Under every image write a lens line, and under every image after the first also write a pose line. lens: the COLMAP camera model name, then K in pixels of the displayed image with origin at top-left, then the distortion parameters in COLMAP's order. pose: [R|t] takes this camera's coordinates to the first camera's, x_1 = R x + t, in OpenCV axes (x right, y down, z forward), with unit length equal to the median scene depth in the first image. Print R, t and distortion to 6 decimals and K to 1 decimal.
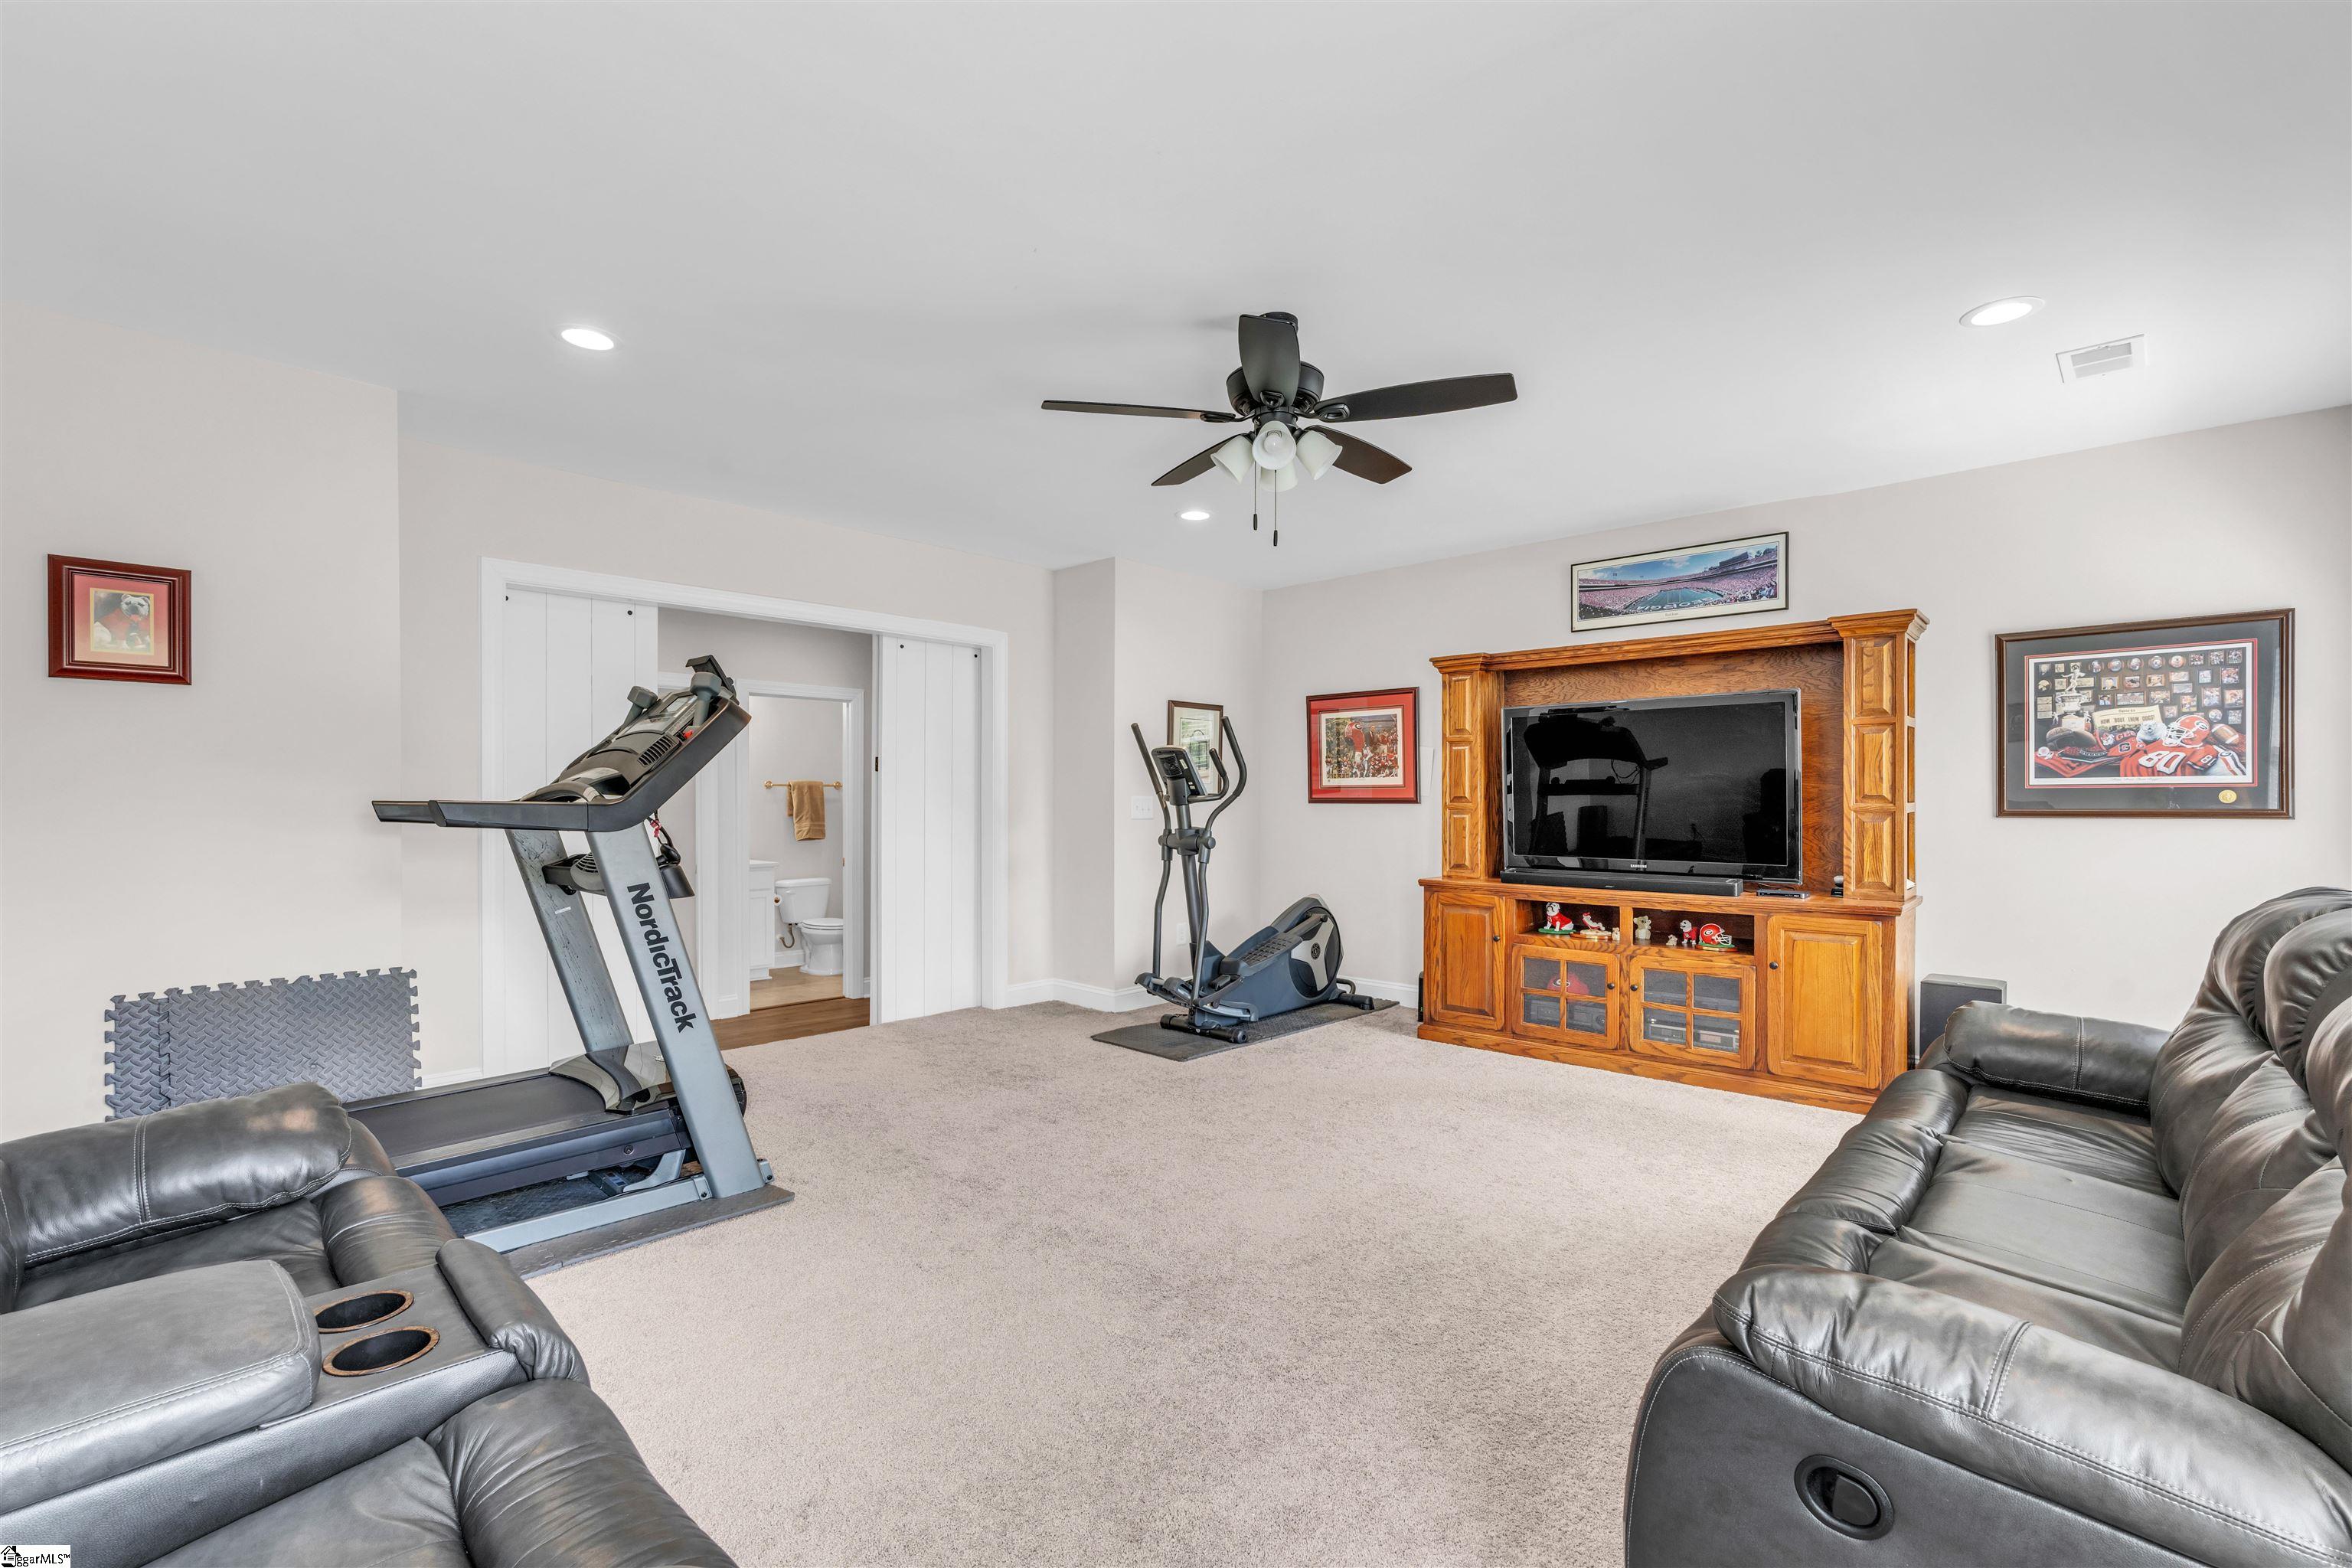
lens RADIAL K [[1057.4, 0, 1163.3], [0, 1057.4, 800.0], [0, 0, 1]] dist [-0.001143, -0.000100]
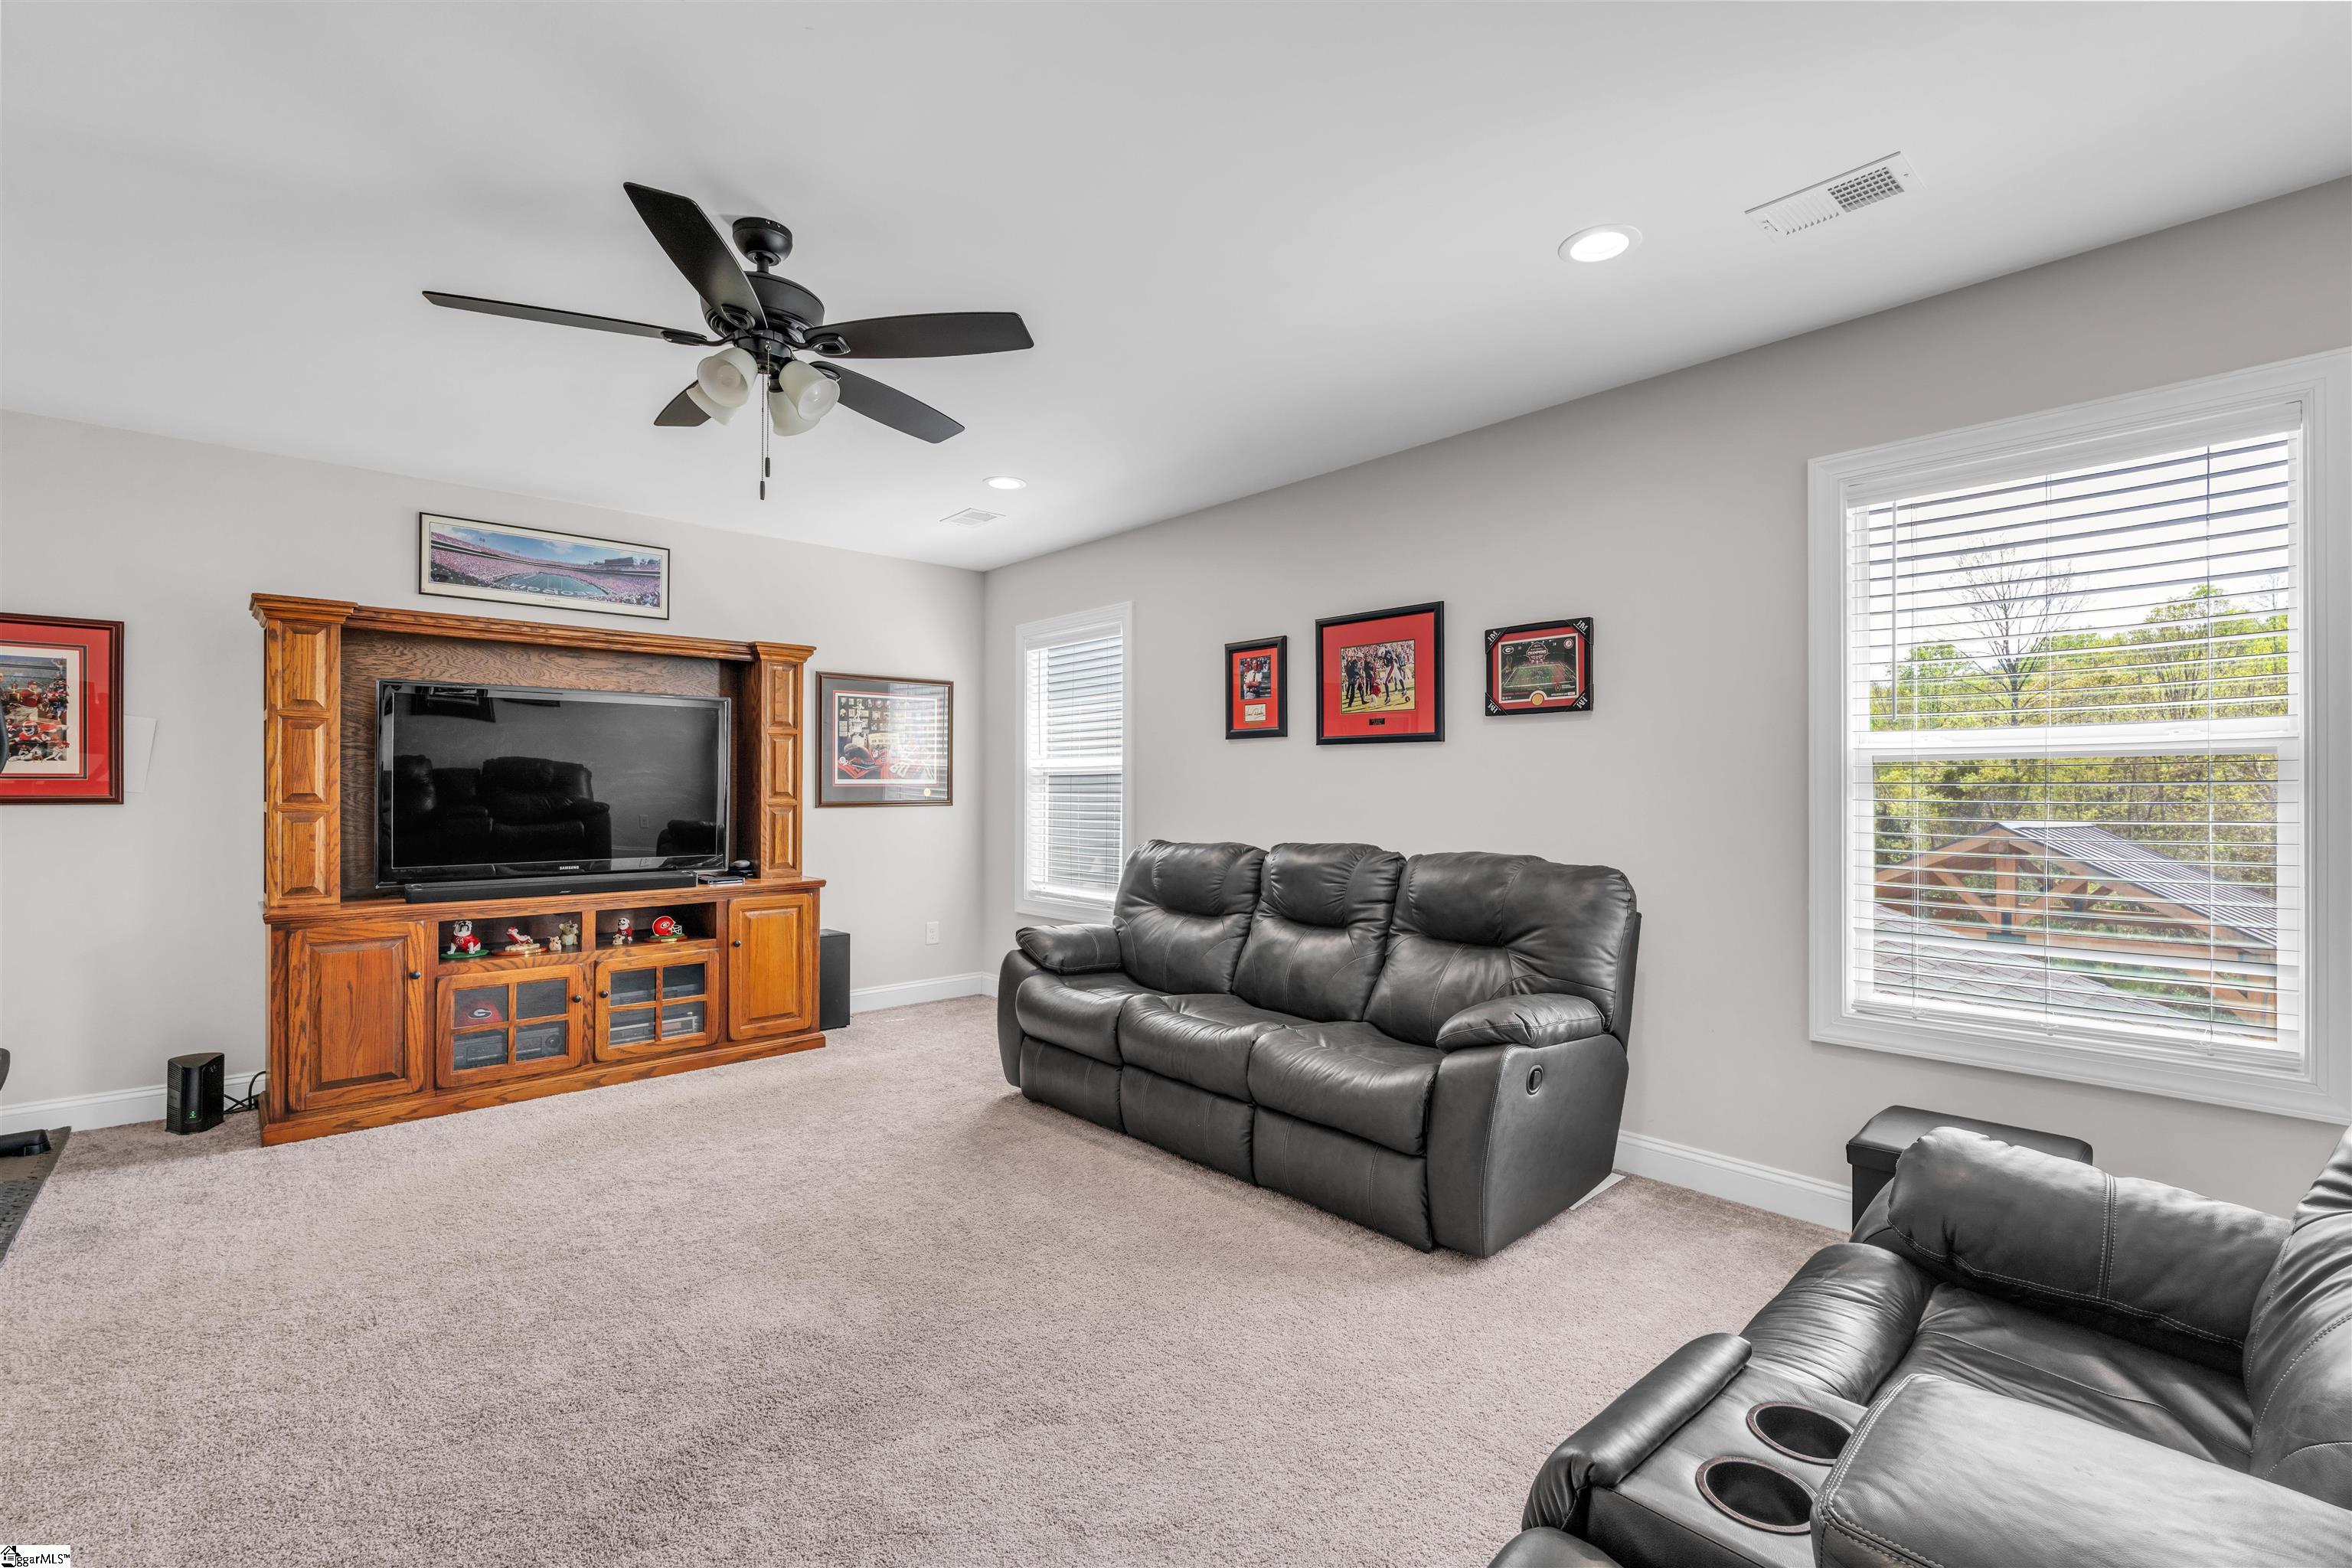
lens RADIAL K [[1057.4, 0, 1170.5], [0, 1057.4, 790.1], [0, 0, 1]] dist [-0.001143, -0.000100]
pose [[0.057928, 0.000240, 0.998321, -0.458697], [0.003495, 0.999994, -0.000444, -0.003860], [-0.998315, 0.003515, 0.057927, 0.420198]]
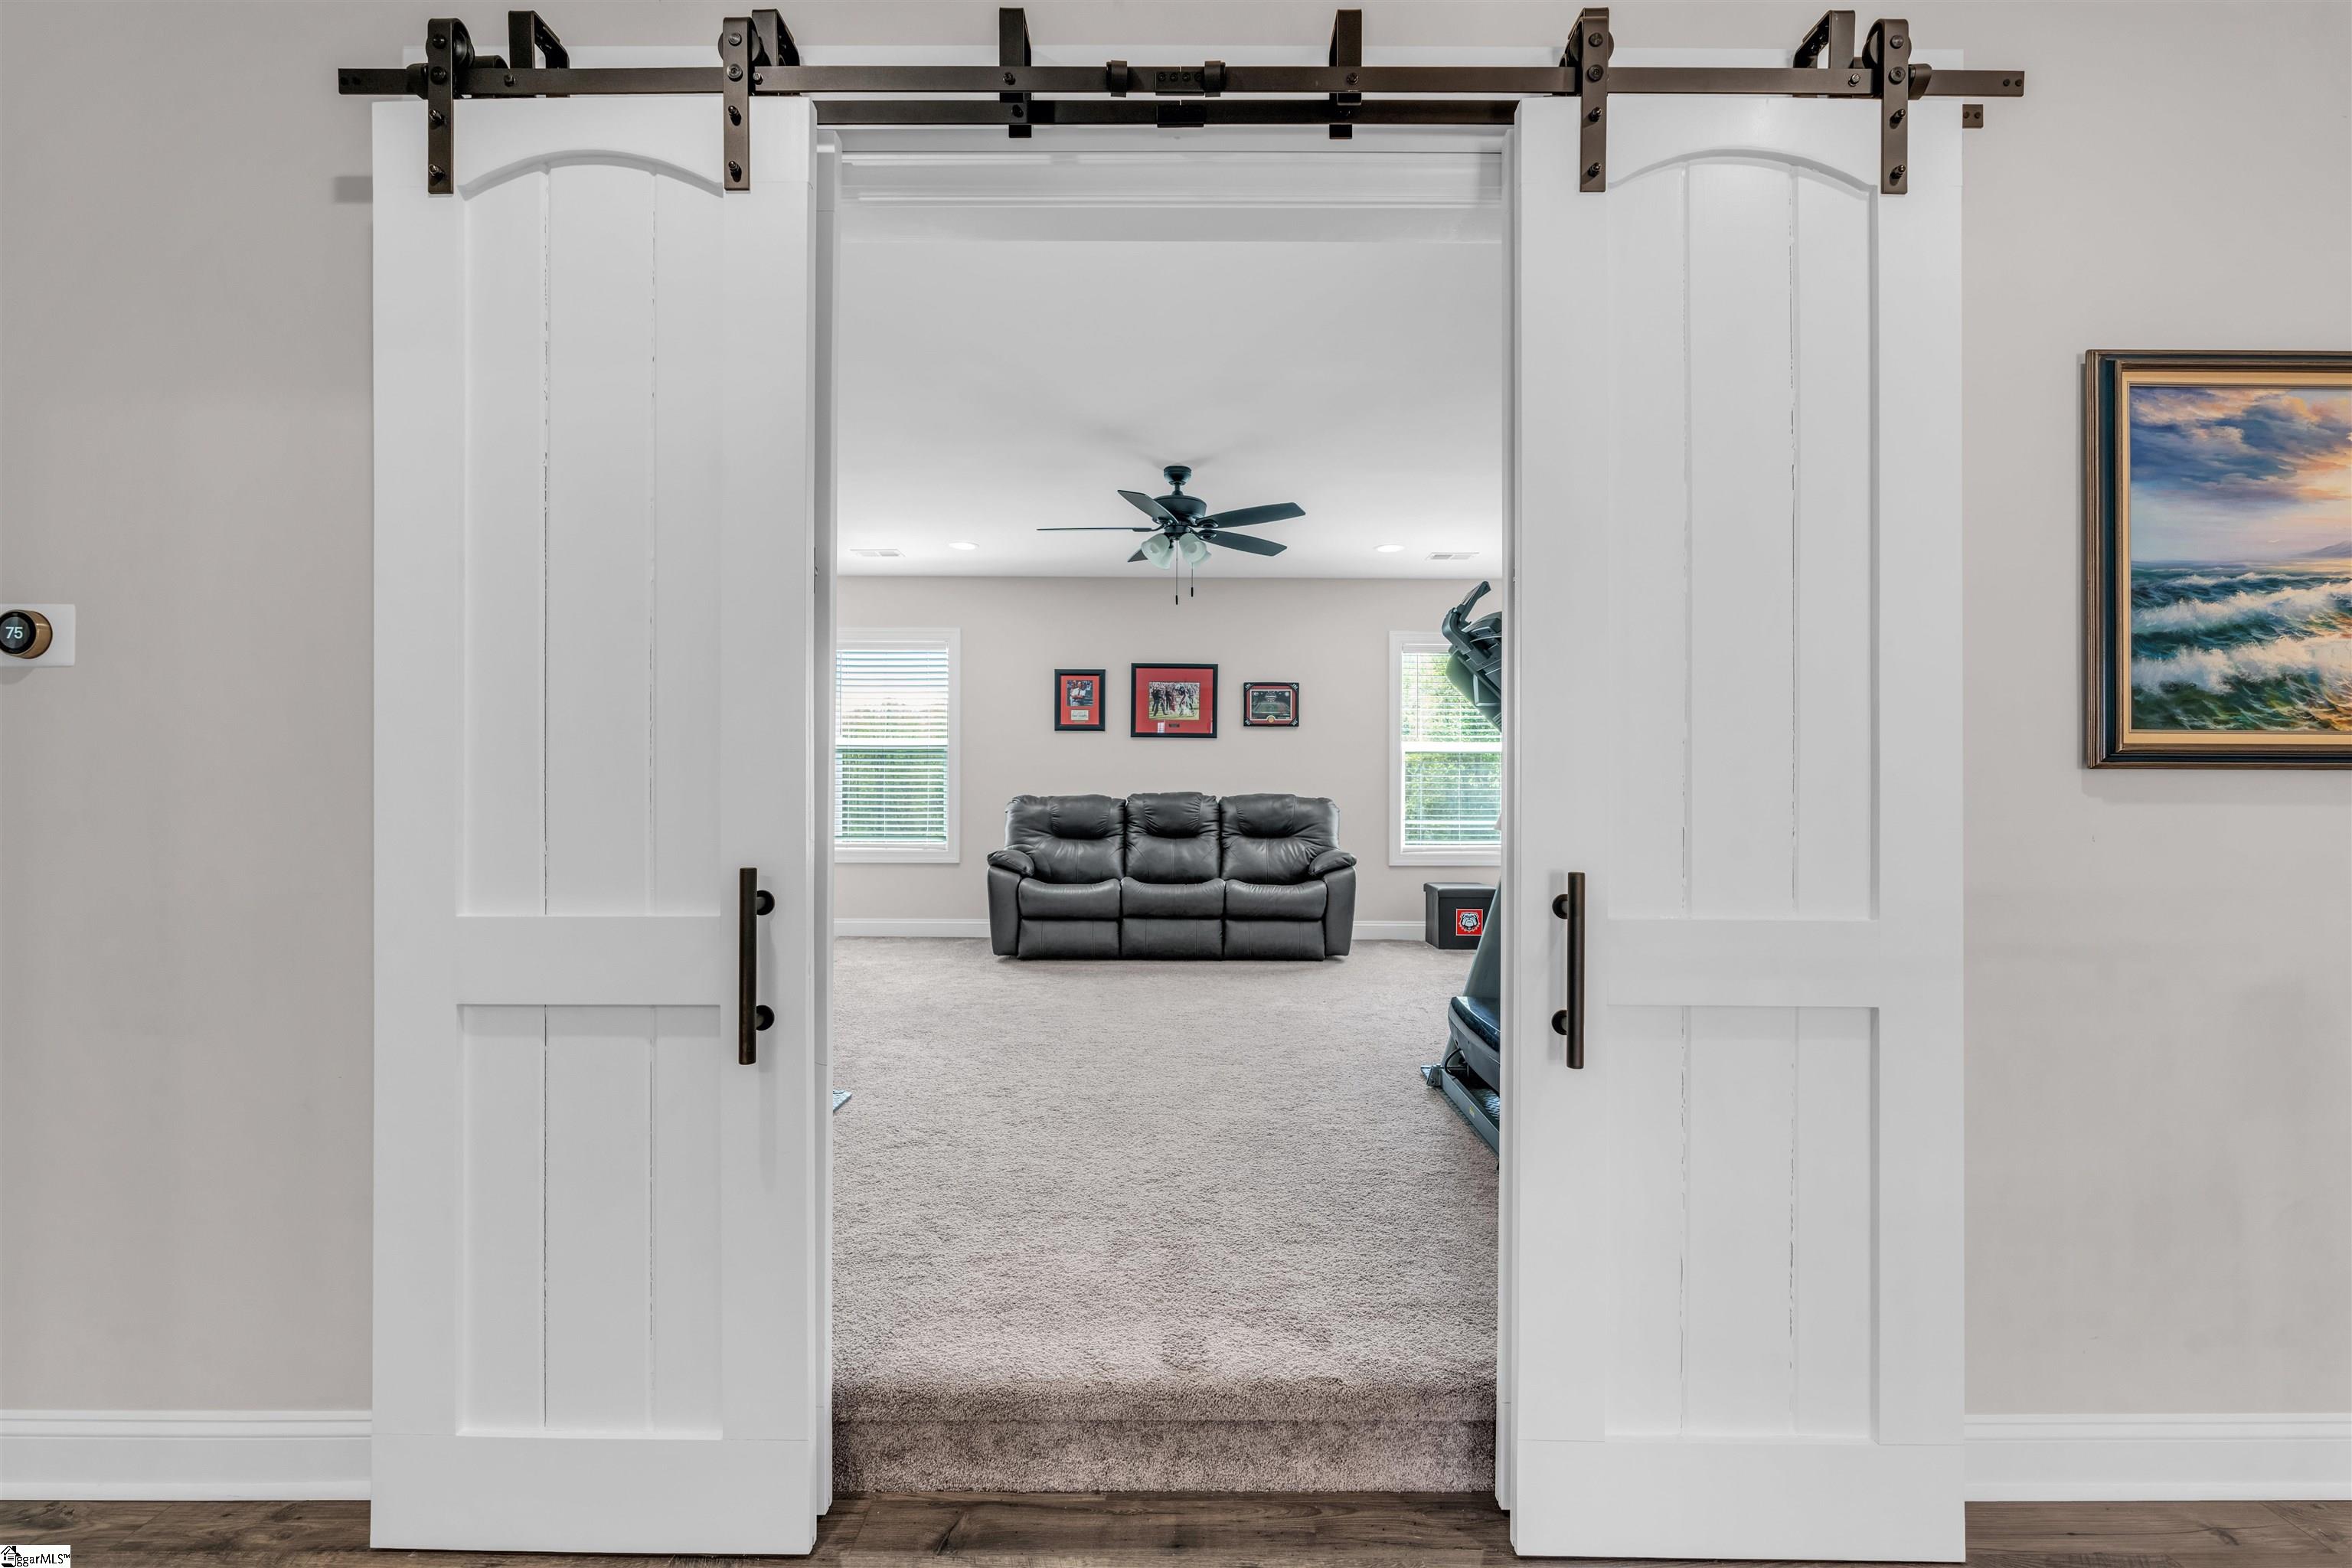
lens RADIAL K [[1057.4, 0, 1171.4], [0, 1057.4, 788.3], [0, 0, 1]] dist [-0.001143, -0.000100]
pose [[-0.715586, 0.006276, 0.698496, -0.910199], [-0.002637, 0.999928, -0.011686, 0.116888], [-0.698519, -0.010205, -0.715518, 2.624119]]
